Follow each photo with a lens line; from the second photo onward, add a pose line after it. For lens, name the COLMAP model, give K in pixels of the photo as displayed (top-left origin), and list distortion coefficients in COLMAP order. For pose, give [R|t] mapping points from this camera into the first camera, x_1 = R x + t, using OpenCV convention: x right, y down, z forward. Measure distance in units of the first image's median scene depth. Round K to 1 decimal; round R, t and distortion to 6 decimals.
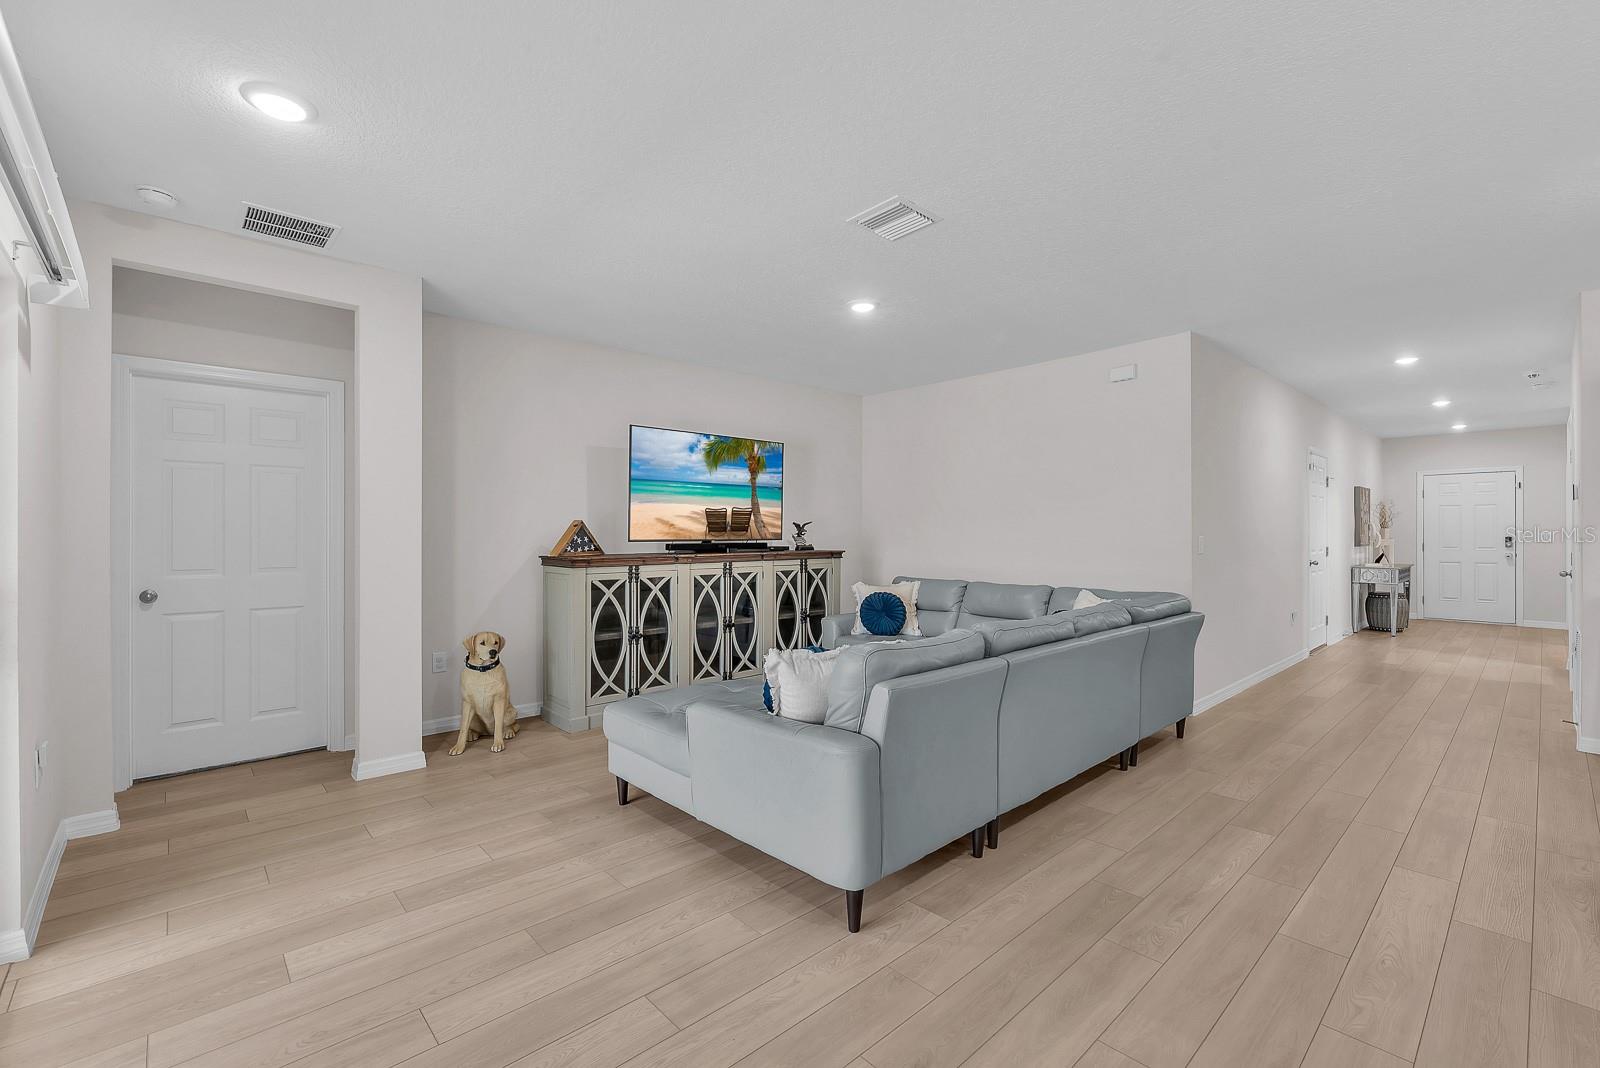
lens RADIAL K [[670.7, 0, 814.0], [0, 670.7, 540.7], [0, 0, 1]] dist [0.003076, 0.001750]
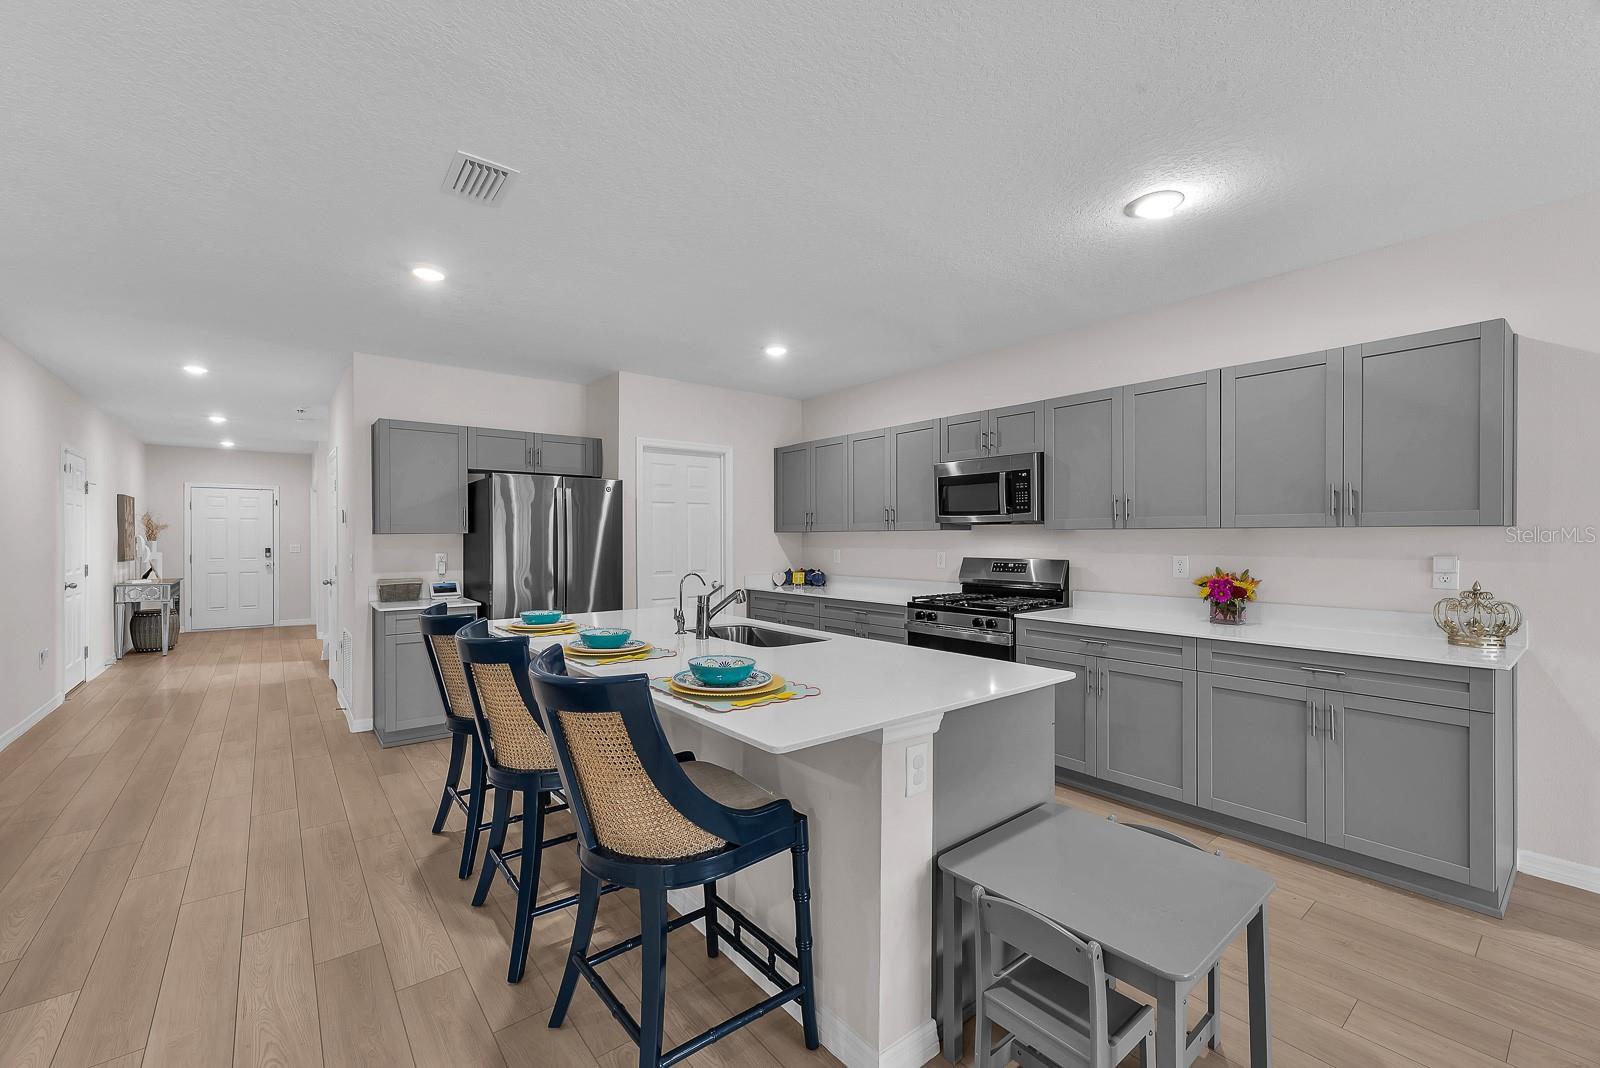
lens RADIAL K [[670.7, 0, 801.3], [0, 670.7, 539.1], [0, 0, 1]] dist [0.003076, 0.001750]
pose [[0.092149, -0.000410, 0.995745, 0.021063], [0.017580, 0.999845, -0.001215, -0.017534], [-0.995590, 0.017617, 0.092141, 0.093177]]
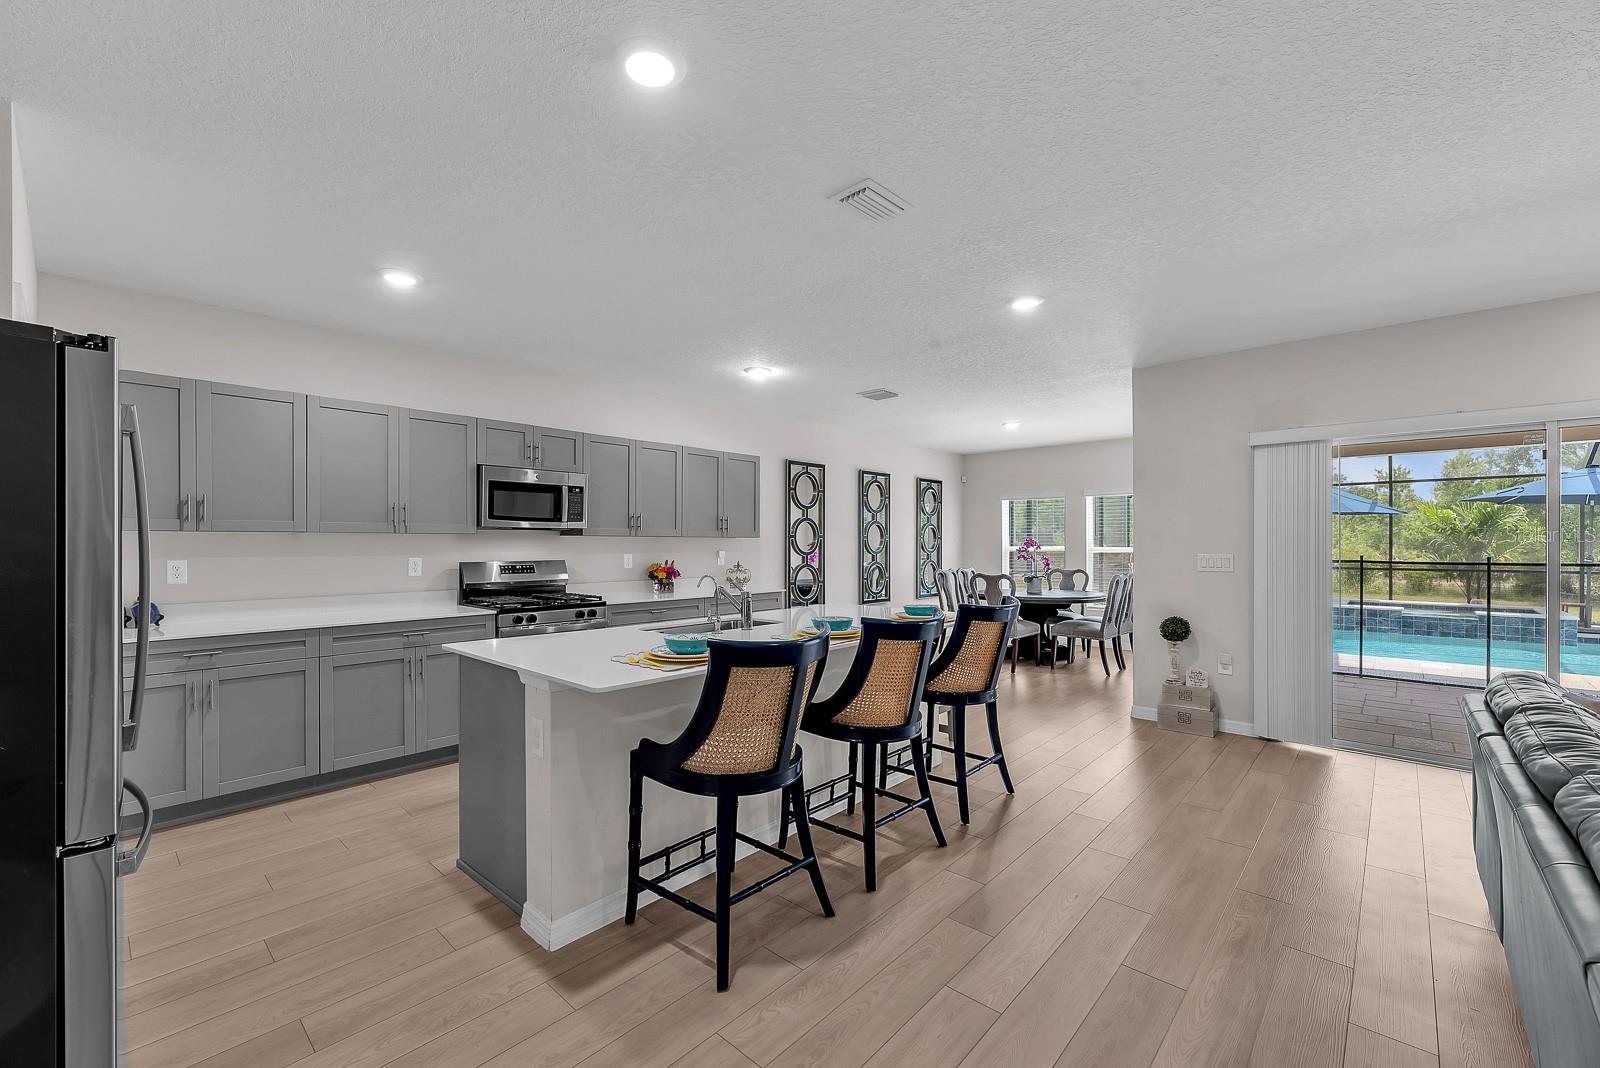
lens RADIAL K [[670.7, 0, 793.3], [0, 670.7, 544.4], [0, 0, 1]] dist [0.003076, 0.001750]
pose [[-0.997610, 0.007424, -0.068699, 0.548367], [0.006463, 0.999878, 0.014210, -0.023121], [0.068796, 0.013732, -0.997536, 0.831032]]
